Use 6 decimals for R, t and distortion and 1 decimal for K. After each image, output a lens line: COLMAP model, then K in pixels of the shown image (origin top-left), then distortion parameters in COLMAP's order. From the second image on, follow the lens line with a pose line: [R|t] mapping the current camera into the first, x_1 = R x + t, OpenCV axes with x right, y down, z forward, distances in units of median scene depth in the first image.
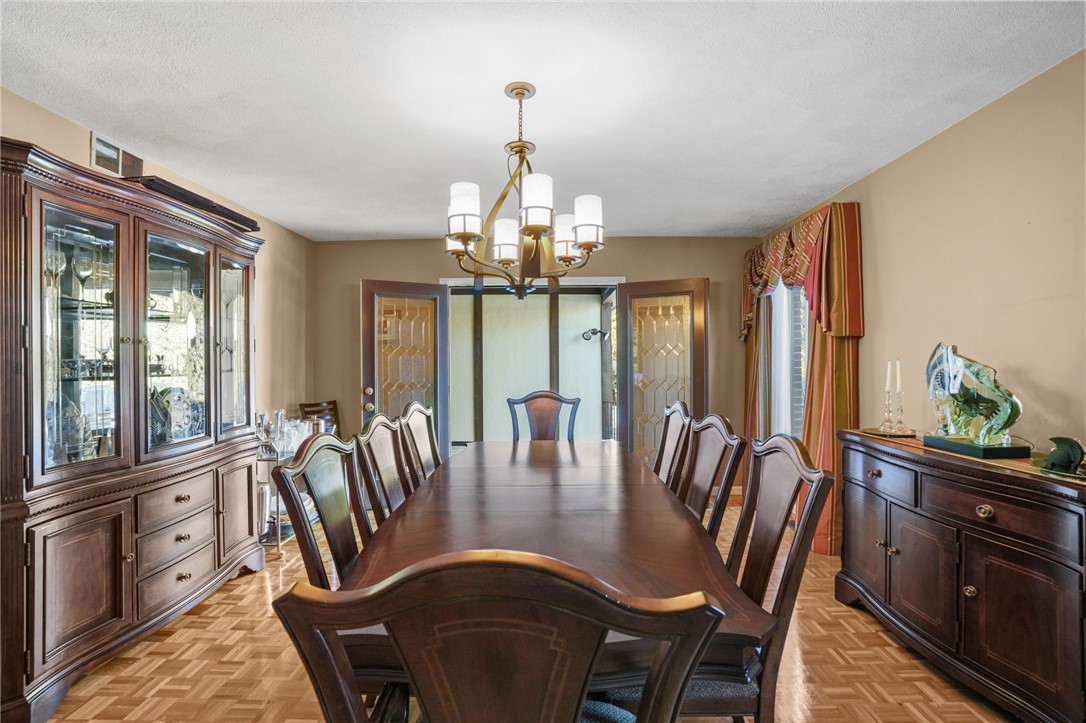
lens RADIAL K [[492.1, 0, 539.9], [0, 492.1, 359.1], [0, 0, 1]] dist [-0.020383, 0.001828]
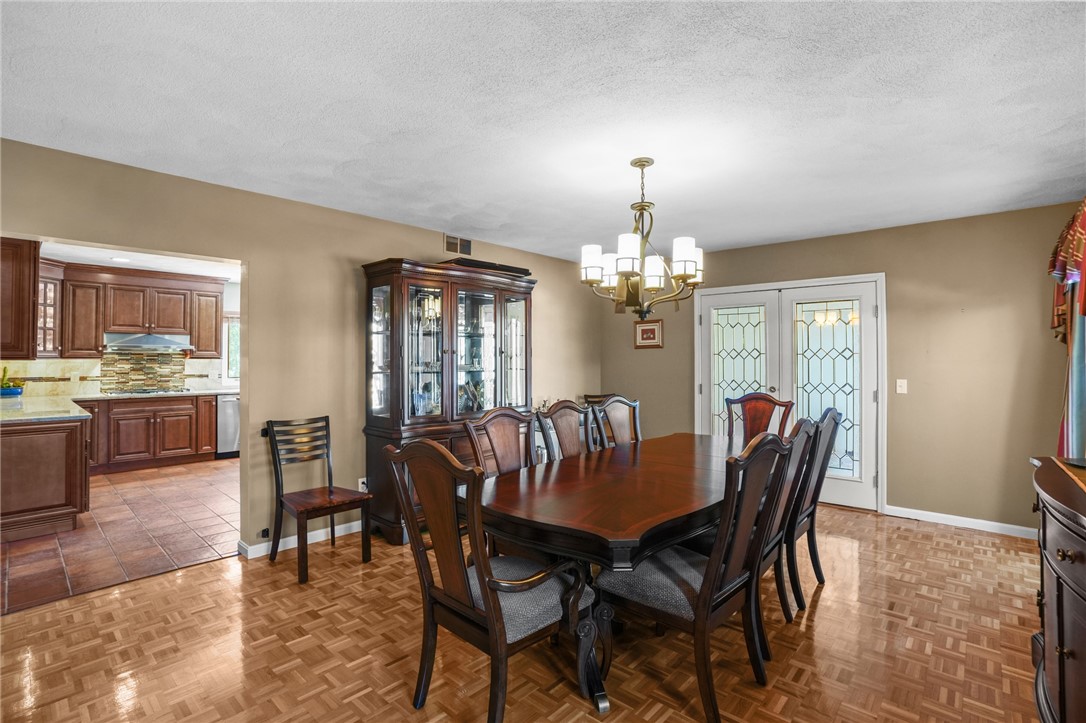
lens RADIAL K [[492.1, 0, 540.2], [0, 492.1, 354.3], [0, 0, 1]] dist [-0.020383, 0.001828]
pose [[0.764776, 0.003521, -0.644287, 0.513293], [-0.002723, 0.999994, 0.002232, -0.028989], [0.644291, 0.000047, 0.764781, -0.159572]]
